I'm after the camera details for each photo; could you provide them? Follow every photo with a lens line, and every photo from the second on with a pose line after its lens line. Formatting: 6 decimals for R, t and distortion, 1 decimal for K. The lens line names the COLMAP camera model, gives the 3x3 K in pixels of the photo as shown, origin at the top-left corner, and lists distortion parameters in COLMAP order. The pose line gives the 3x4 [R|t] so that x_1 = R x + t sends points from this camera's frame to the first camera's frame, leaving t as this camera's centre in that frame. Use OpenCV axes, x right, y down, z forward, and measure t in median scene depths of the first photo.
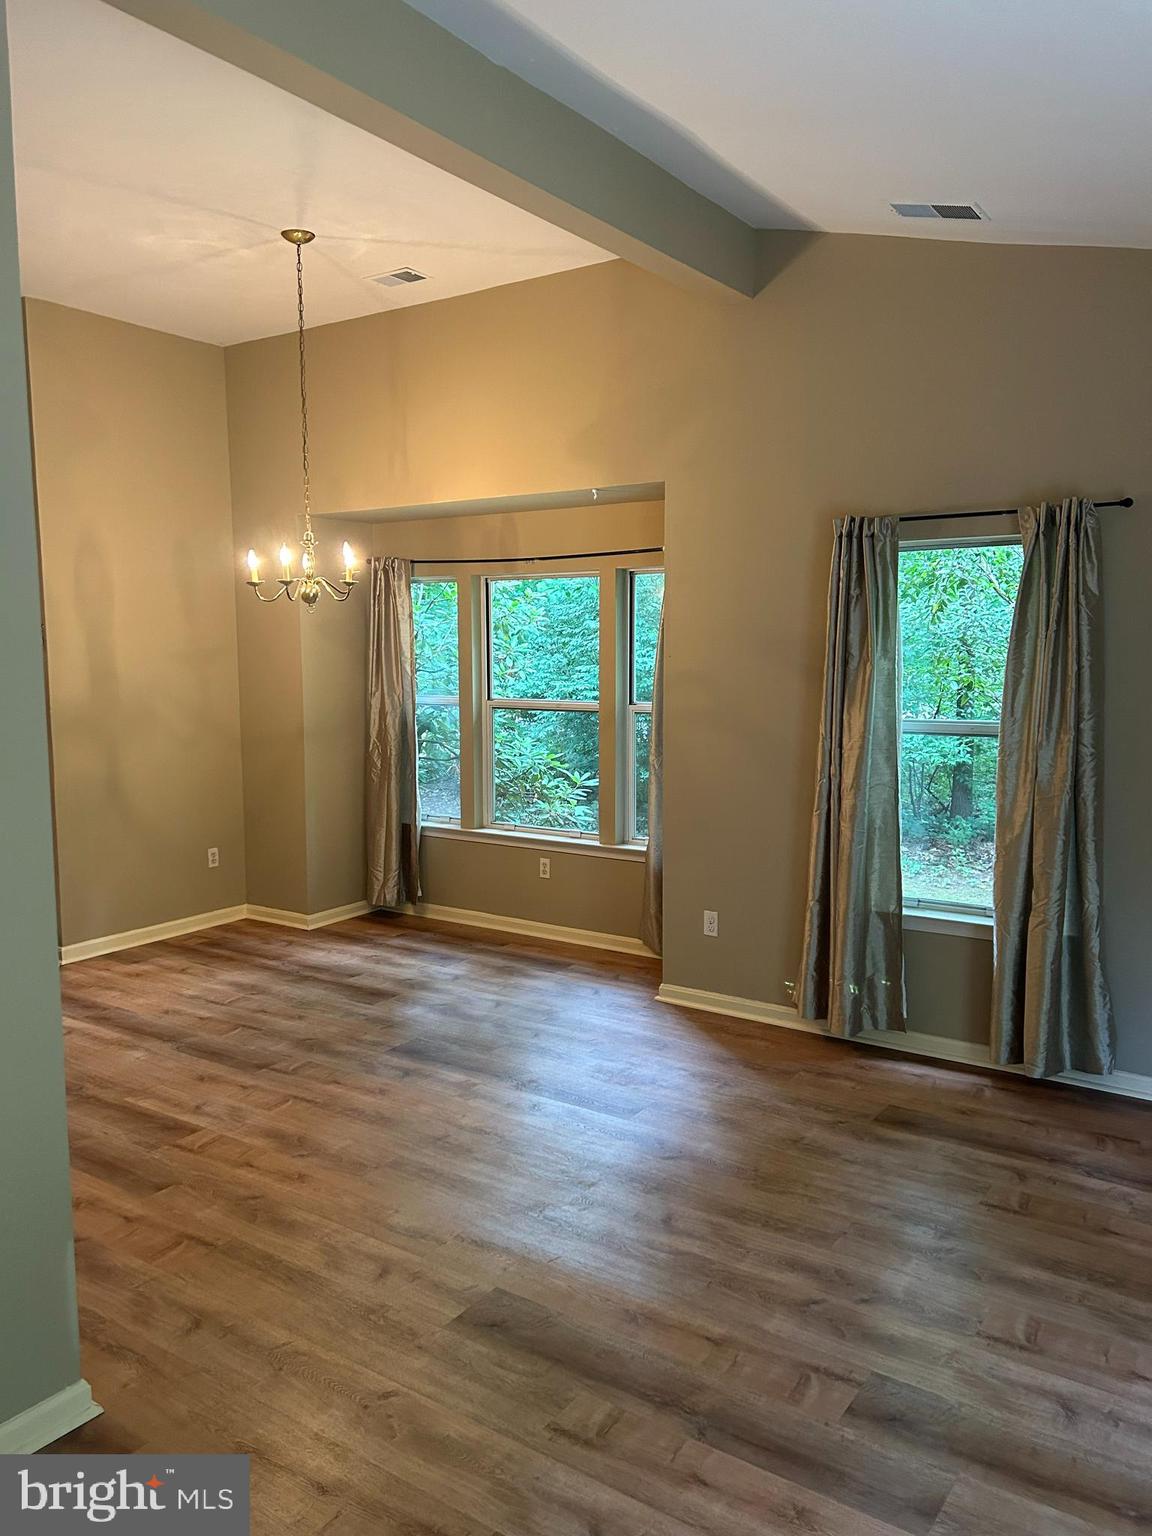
lens RADIAL K [[1155.2, 0, 570.3], [0, 1155.2, 761.4], [0, 0, 1]] dist [0.048838, -0.051679]
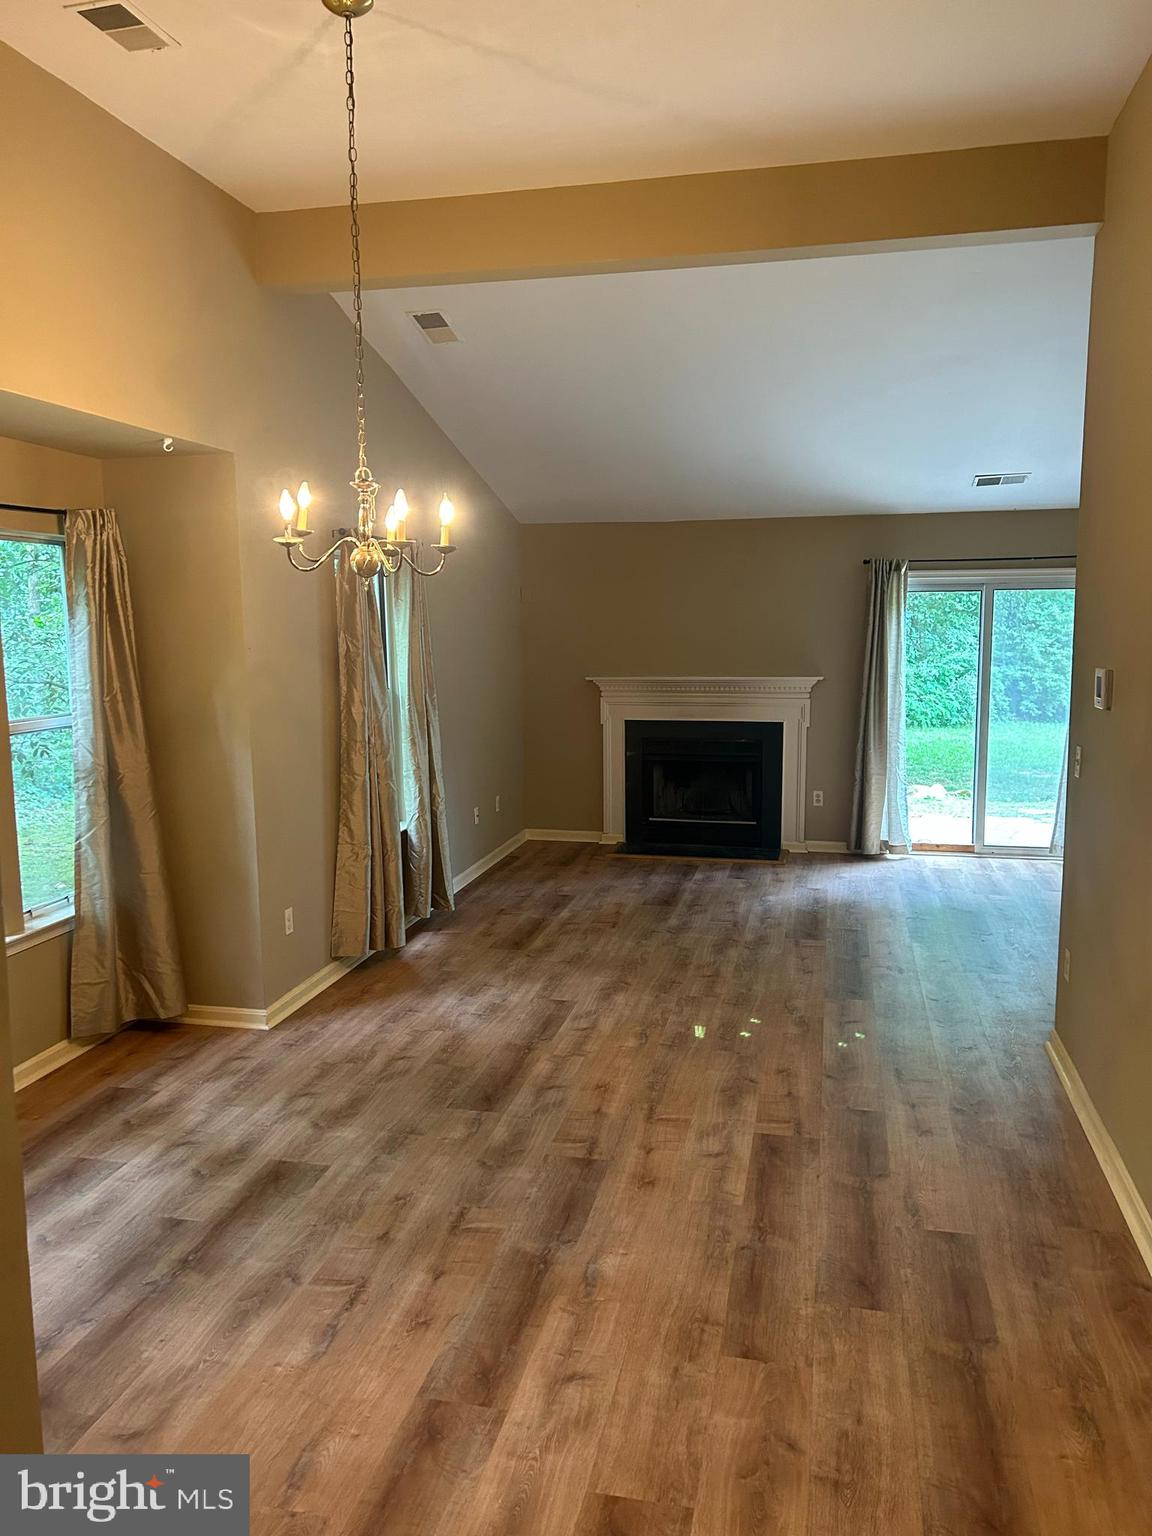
lens RADIAL K [[1155.2, 0, 565.5], [0, 1155.2, 770.1], [0, 0, 1]] dist [0.048838, -0.051679]
pose [[-0.366080, -0.113730, 0.923607, -0.916994], [0.114844, 0.979395, 0.166119, -0.129961], [-0.923470, 0.166884, -0.345476, 1.177585]]
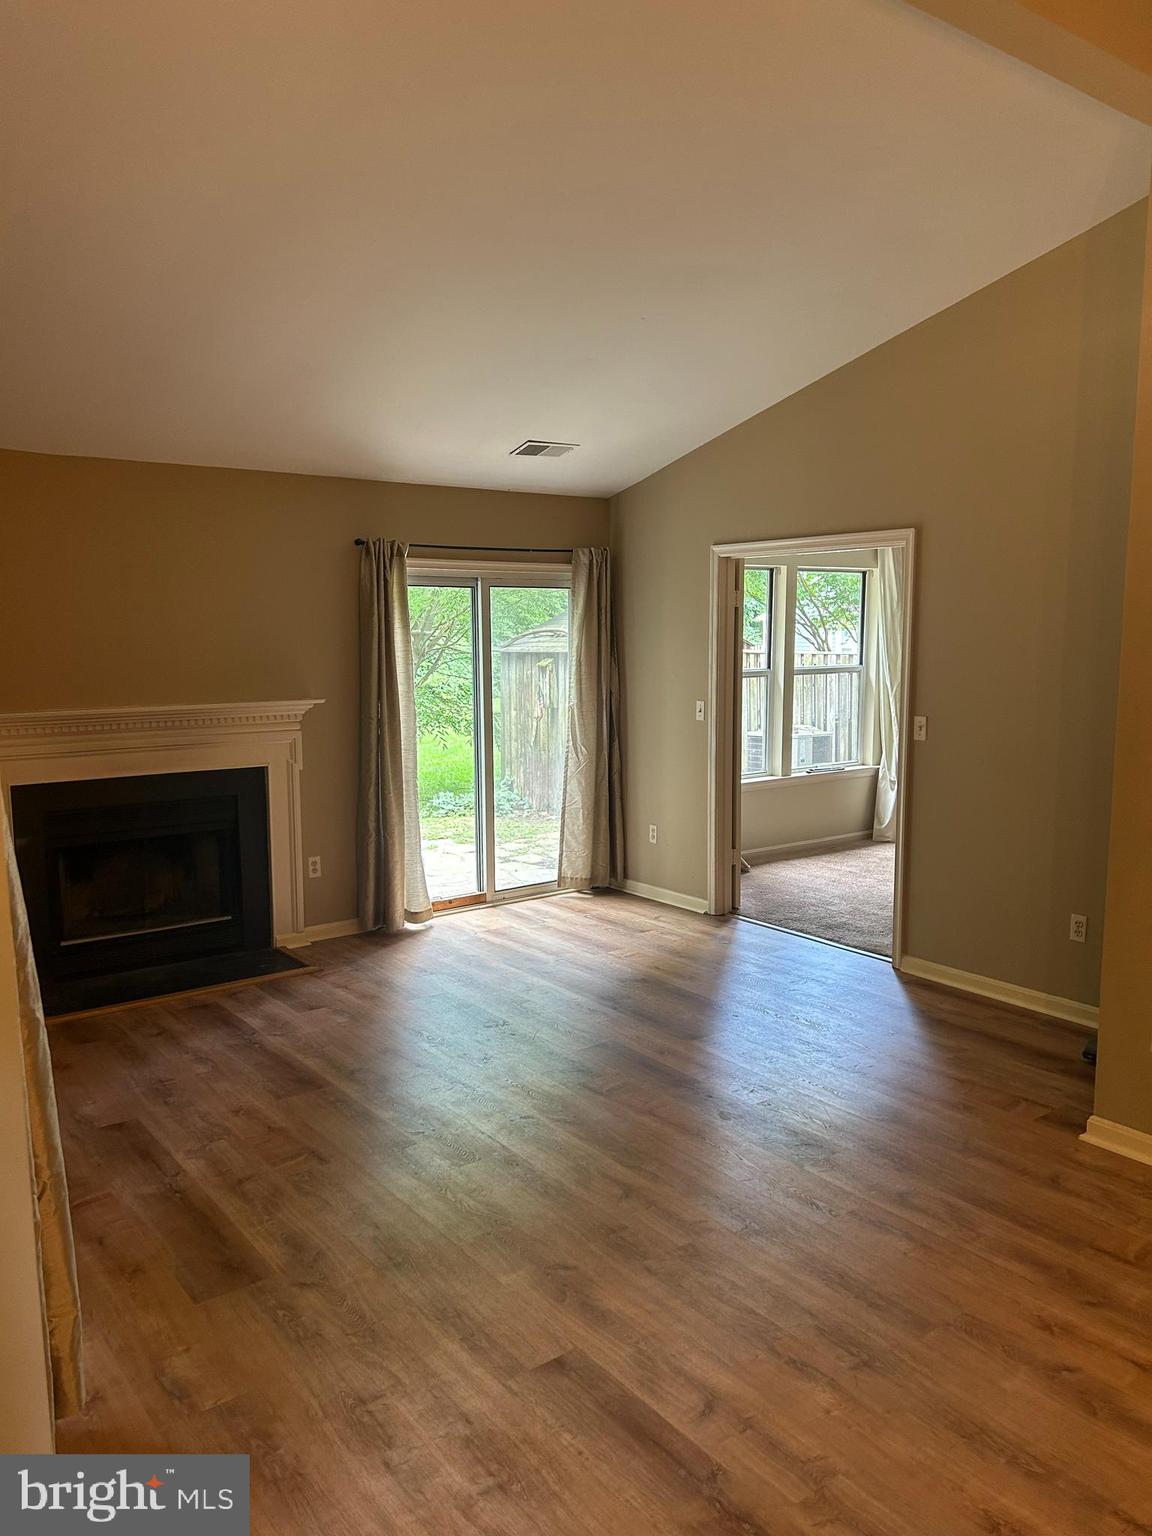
lens RADIAL K [[1155.2, 0, 575.7], [0, 1155.2, 773.6], [0, 0, 1]] dist [0.048838, -0.051679]
pose [[-0.952827, -0.031823, 0.301840, -0.117603], [0.043283, 0.970077, 0.238909, -0.142233], [-0.300410, 0.240703, -0.922938, 1.283136]]
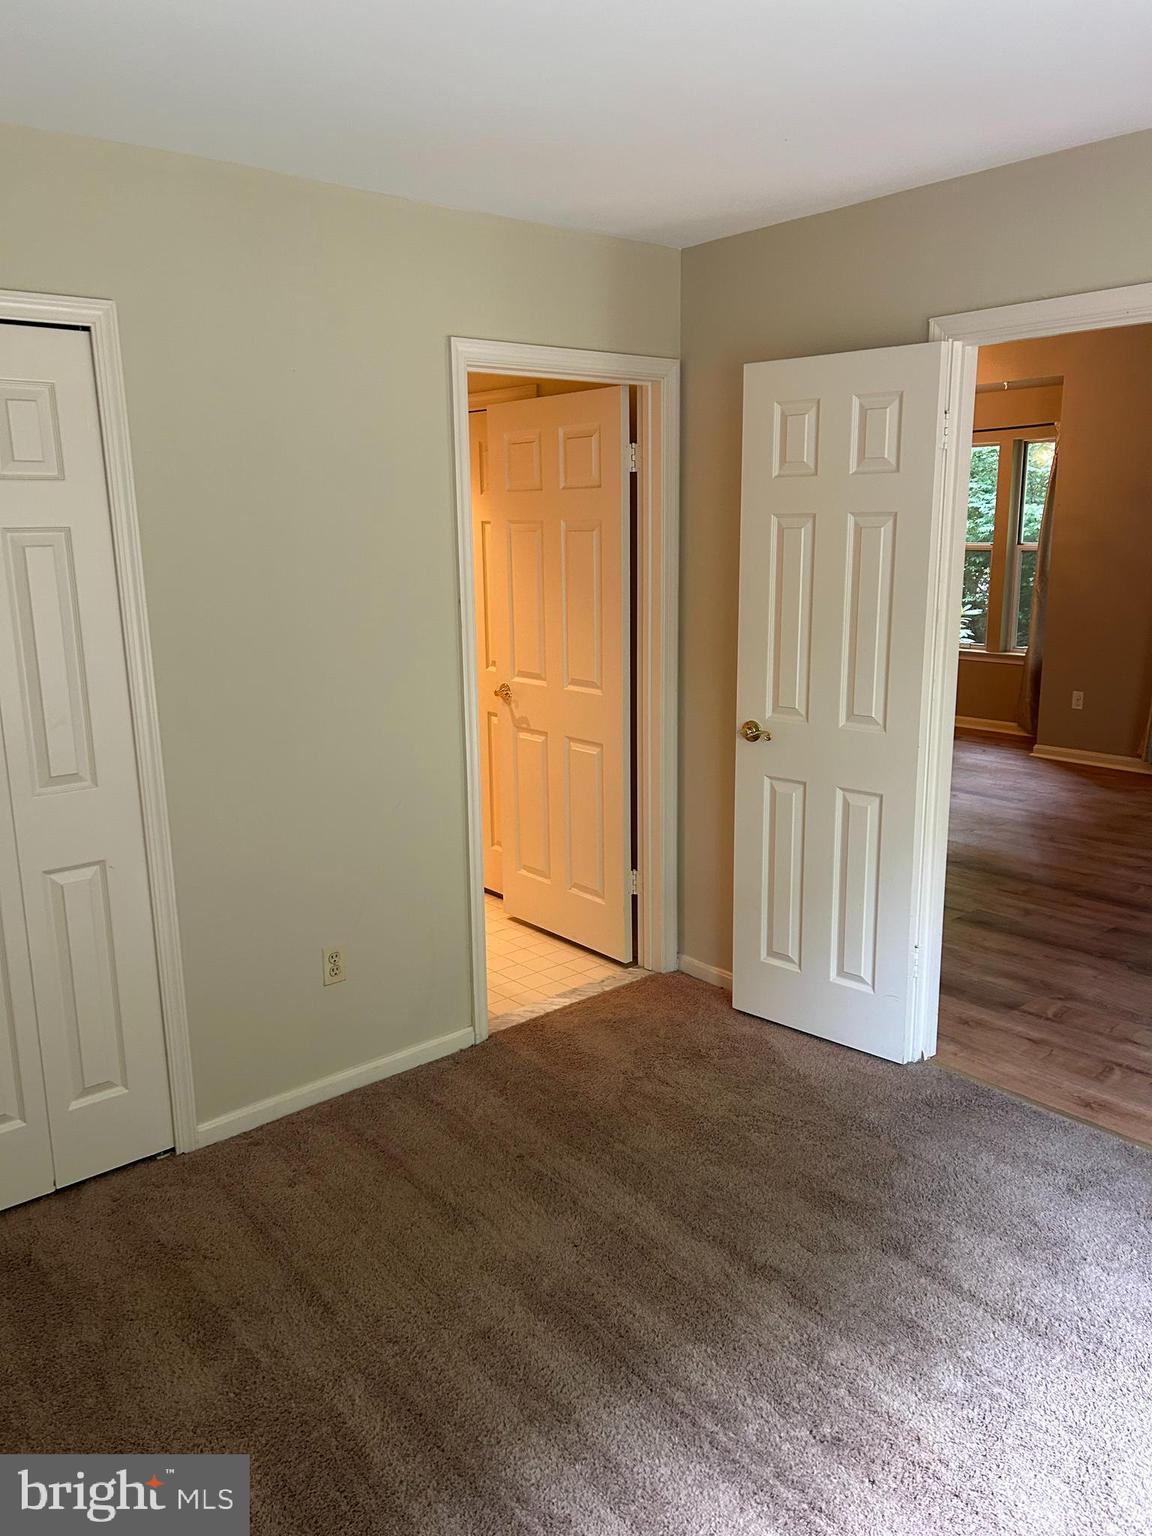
lens RADIAL K [[1155.2, 0, 588.5], [0, 1155.2, 767.9], [0, 0, 1]] dist [0.048838, -0.051679]
pose [[0.968271, 0.046000, -0.245633, -0.111233], [-0.016956, 0.992741, 0.119072, 0.069253], [0.249328, -0.111129, 0.962022, -0.556259]]
